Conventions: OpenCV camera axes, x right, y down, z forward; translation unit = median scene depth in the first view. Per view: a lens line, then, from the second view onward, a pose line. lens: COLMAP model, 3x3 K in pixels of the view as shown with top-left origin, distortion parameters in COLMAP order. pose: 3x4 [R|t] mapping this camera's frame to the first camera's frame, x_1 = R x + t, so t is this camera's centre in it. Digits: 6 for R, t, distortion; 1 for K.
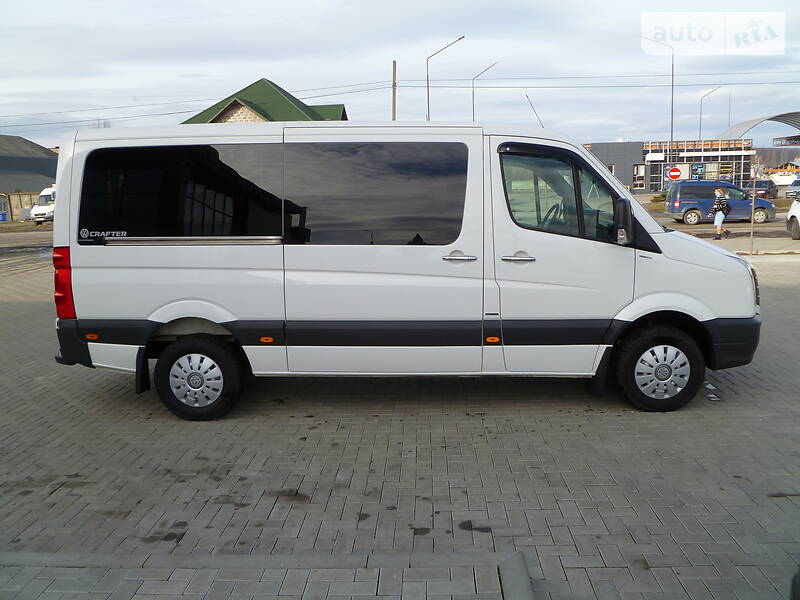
lens RADIAL K [[673.2, 0, 400.0], [0, 673.2, 300.0], [0, 0, 1]] dist [-0.102178, 0.072700]
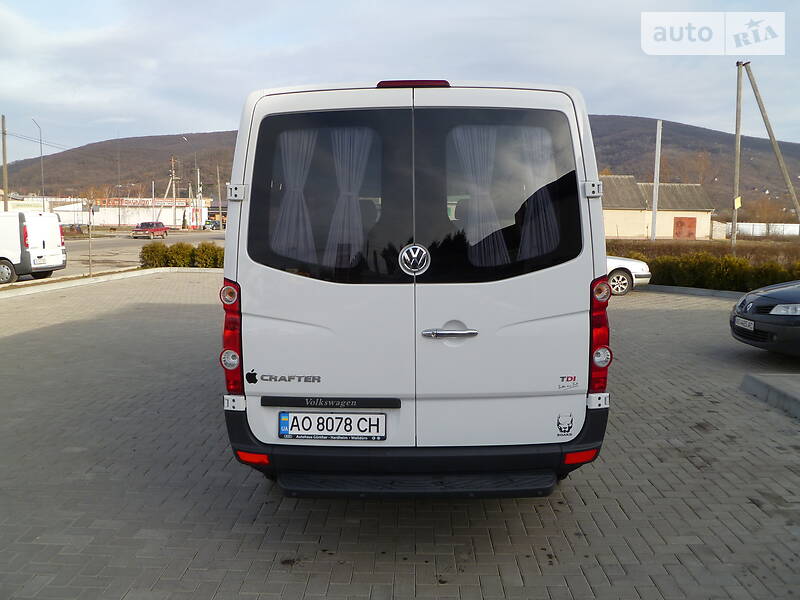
lens RADIAL K [[673.2, 0, 400.0], [0, 673.2, 300.0], [0, 0, 1]] dist [-0.102178, 0.072700]
pose [[-0.004573, -0.087813, 0.996126, -1.153930], [0.156545, 0.983792, 0.087444, -0.143035], [-0.987660, 0.156338, 0.009248, 1.200603]]
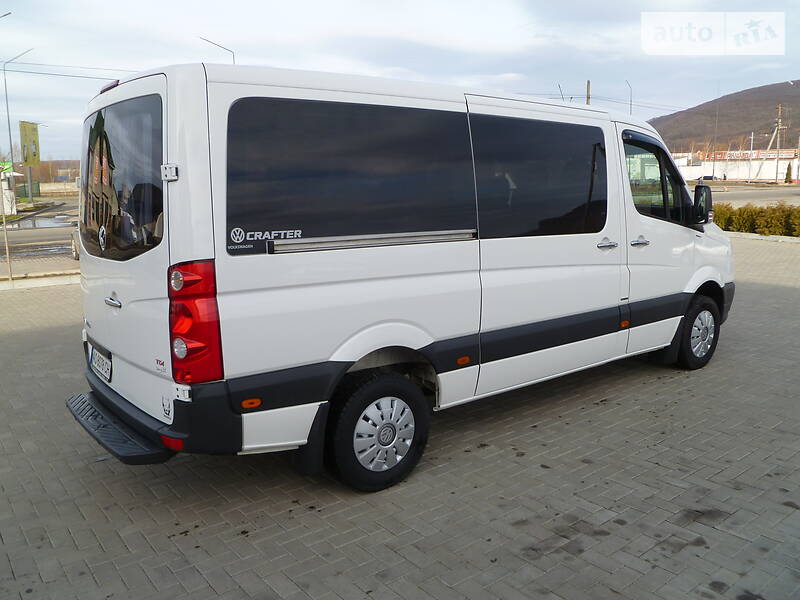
lens RADIAL K [[673.2, 0, 400.0], [0, 673.2, 300.0], [0, 0, 1]] dist [-0.102178, 0.072700]
pose [[0.768192, -0.103246, 0.631840, -0.756455], [0.107217, 0.993720, 0.032024, -0.046016], [-0.631178, 0.043143, 0.774437, 0.434051]]
